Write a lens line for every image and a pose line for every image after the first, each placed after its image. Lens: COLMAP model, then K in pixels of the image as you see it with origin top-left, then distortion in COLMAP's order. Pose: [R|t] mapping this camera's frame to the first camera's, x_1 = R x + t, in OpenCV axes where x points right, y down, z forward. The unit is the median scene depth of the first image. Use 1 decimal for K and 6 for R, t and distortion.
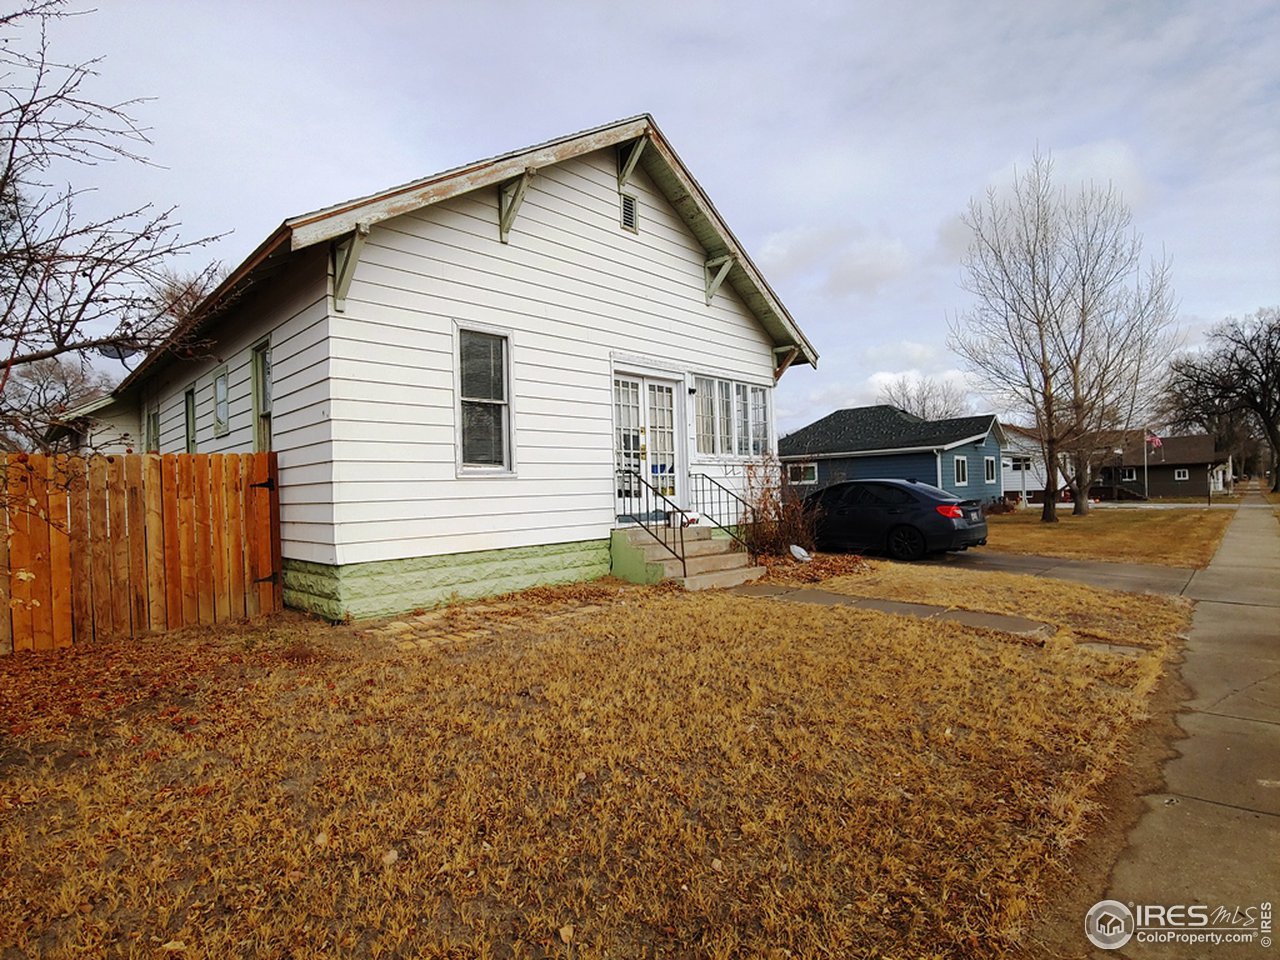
lens RADIAL K [[641.8, 0, 644.0], [0, 641.8, 487.7], [0, 0, 1]] dist [-0.016459, -0.001006]
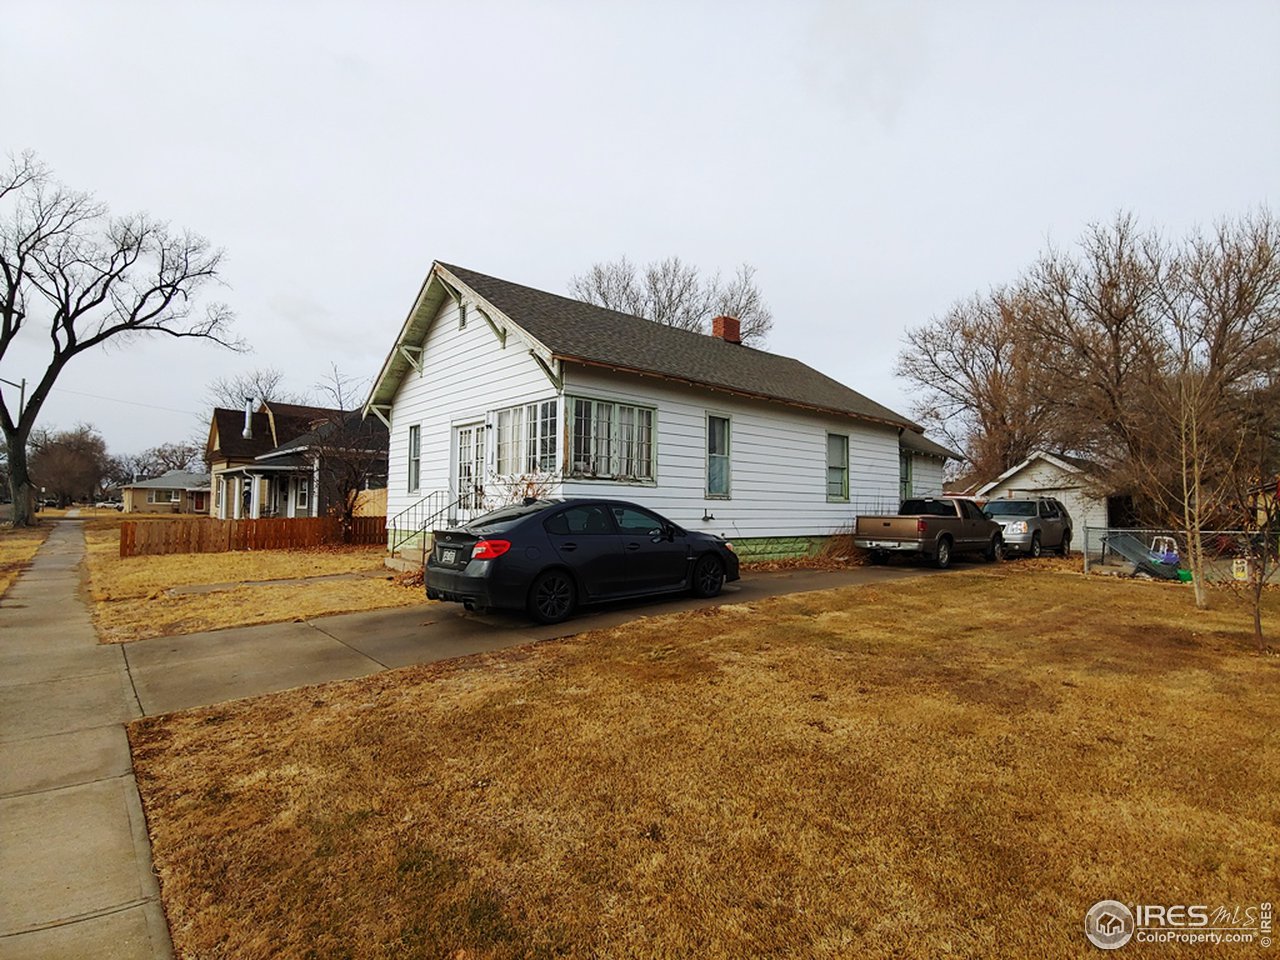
lens RADIAL K [[641.8, 0, 644.0], [0, 641.8, 487.7], [0, 0, 1]] dist [-0.016459, -0.001006]
pose [[-0.078638, -0.004068, -0.996895, 1.402683], [-0.004116, 0.999984, -0.003756, -0.029893], [0.996895, 0.003808, -0.078653, 1.519138]]
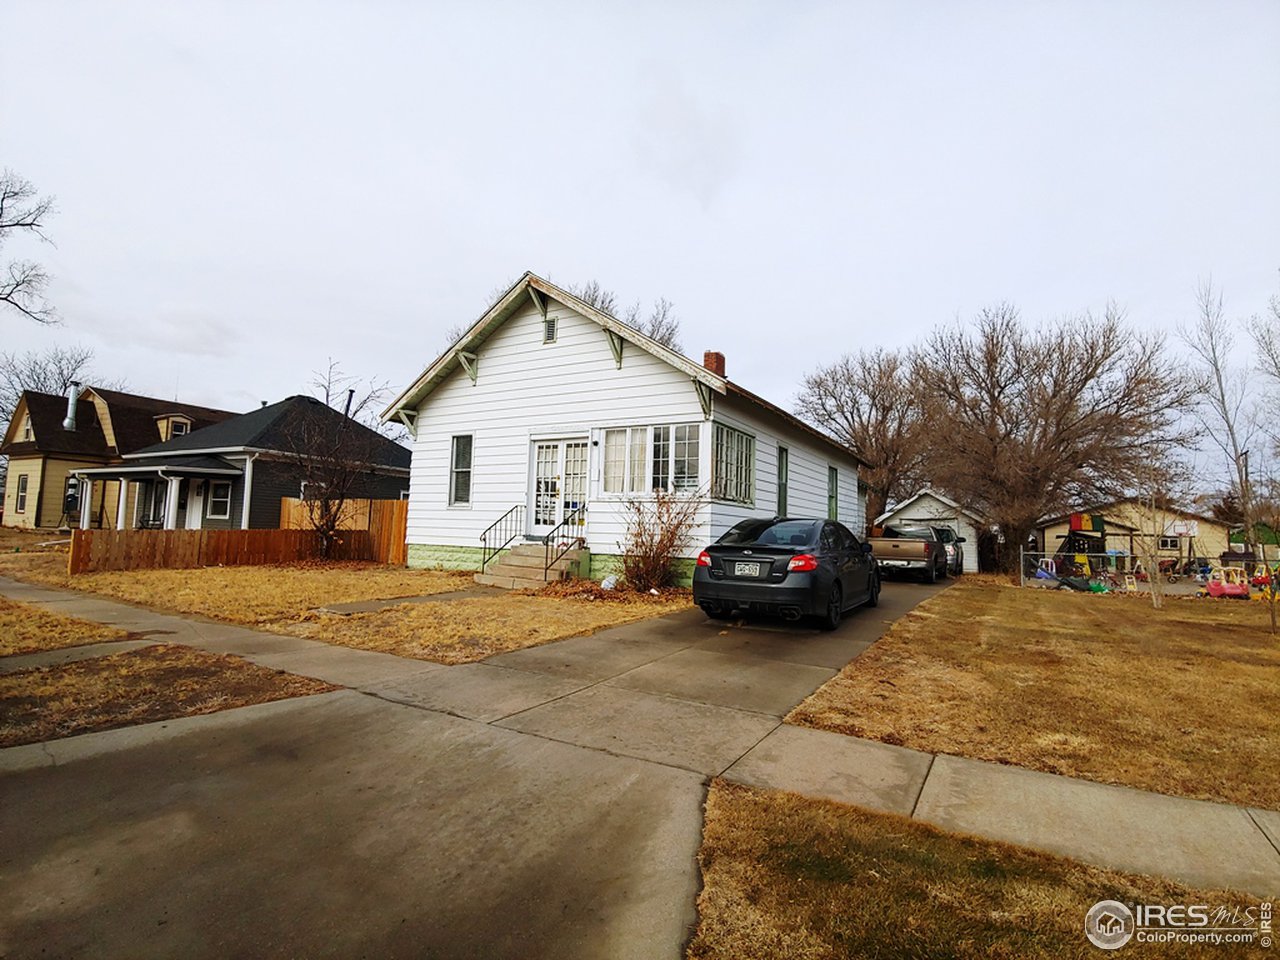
lens RADIAL K [[641.8, 0, 644.0], [0, 641.8, 487.7], [0, 0, 1]] dist [-0.016459, -0.001006]
pose [[0.228505, -0.033182, -0.972977, 1.432675], [-0.034507, 0.998515, -0.042157, -0.014735], [0.972931, 0.043207, 0.227021, 0.881529]]
